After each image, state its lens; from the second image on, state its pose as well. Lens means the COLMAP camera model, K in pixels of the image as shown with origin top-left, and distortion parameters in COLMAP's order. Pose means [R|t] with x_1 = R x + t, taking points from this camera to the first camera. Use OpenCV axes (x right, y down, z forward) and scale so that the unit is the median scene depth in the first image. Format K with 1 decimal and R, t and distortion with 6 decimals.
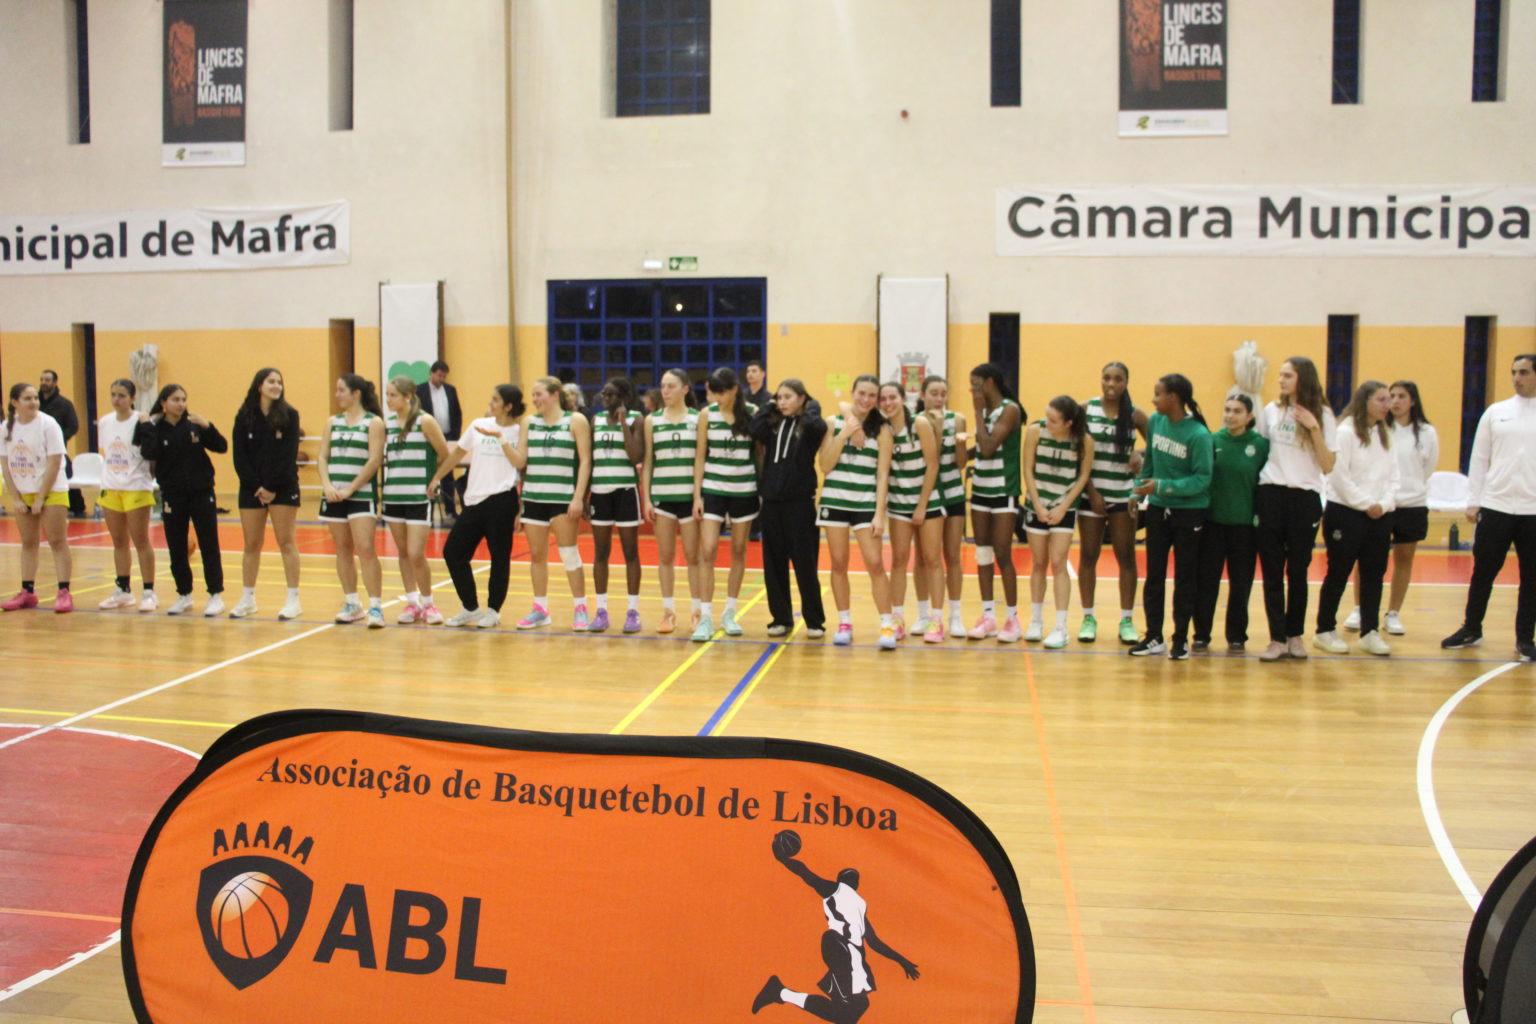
lens RADIAL K [[1654.9, 0, 769.4], [0, 1654.9, 610.6], [0, 0, 1]] dist [-0.113737, 0.000000]
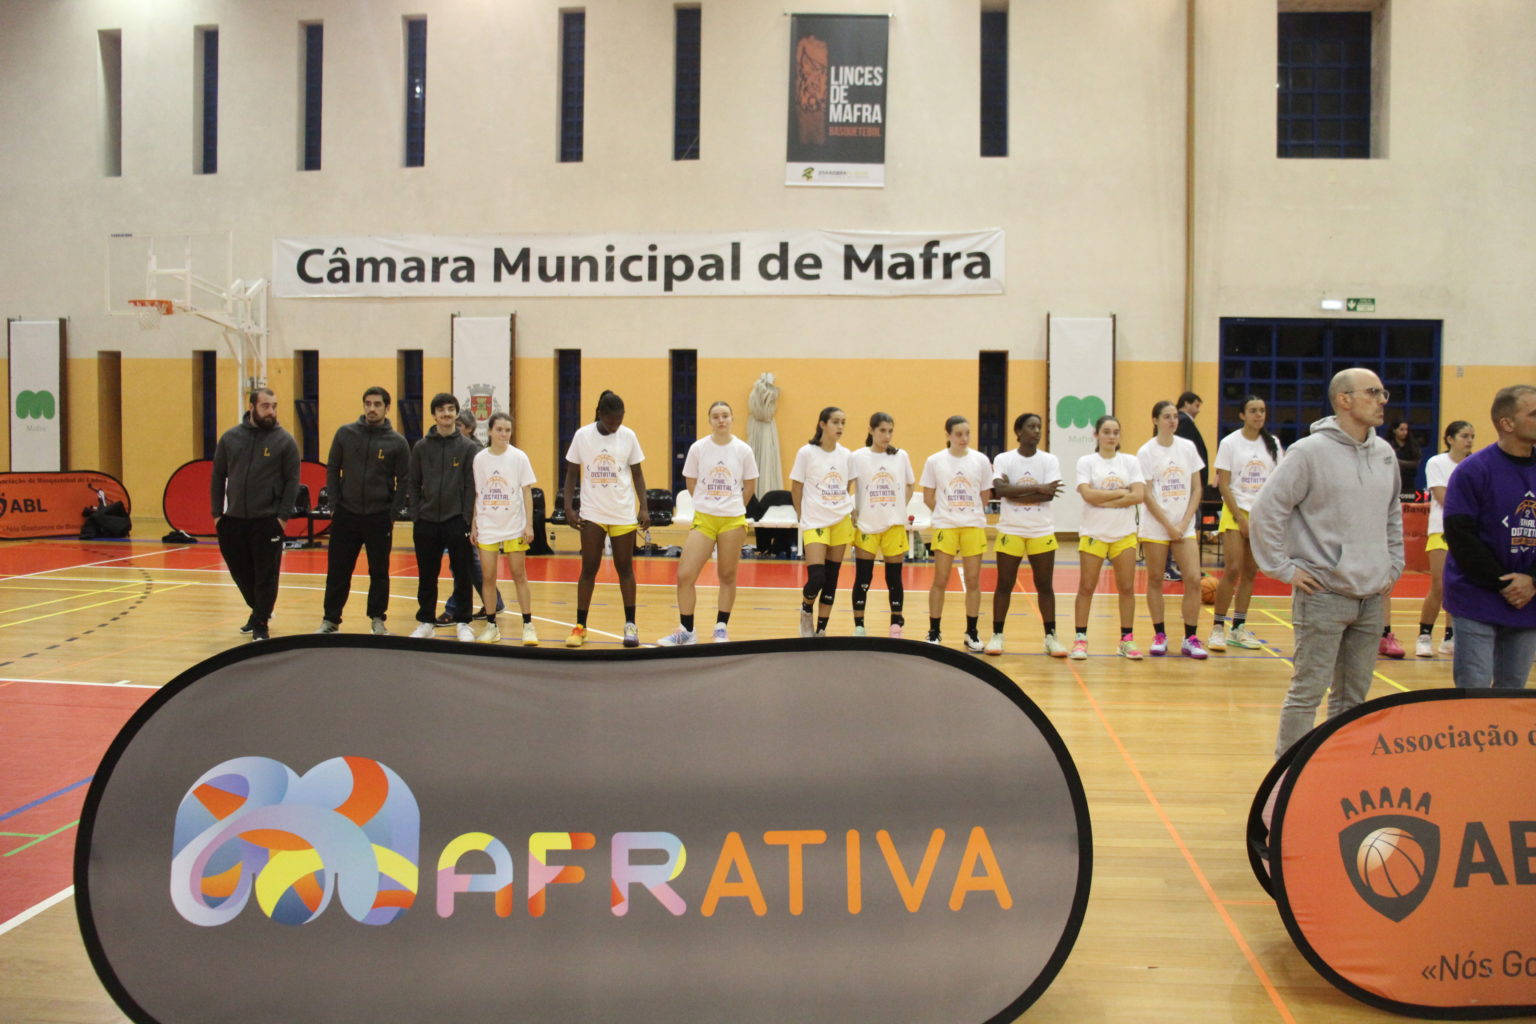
lens RADIAL K [[1654.9, 0, 741.3], [0, 1654.9, 603.1], [0, 0, 1]] dist [-0.113737, 0.000000]
pose [[0.995903, -0.005487, 0.090263, -0.497979], [0.007897, 0.999621, -0.026374, -0.003817], [-0.090084, 0.026978, 0.995569, 0.045334]]
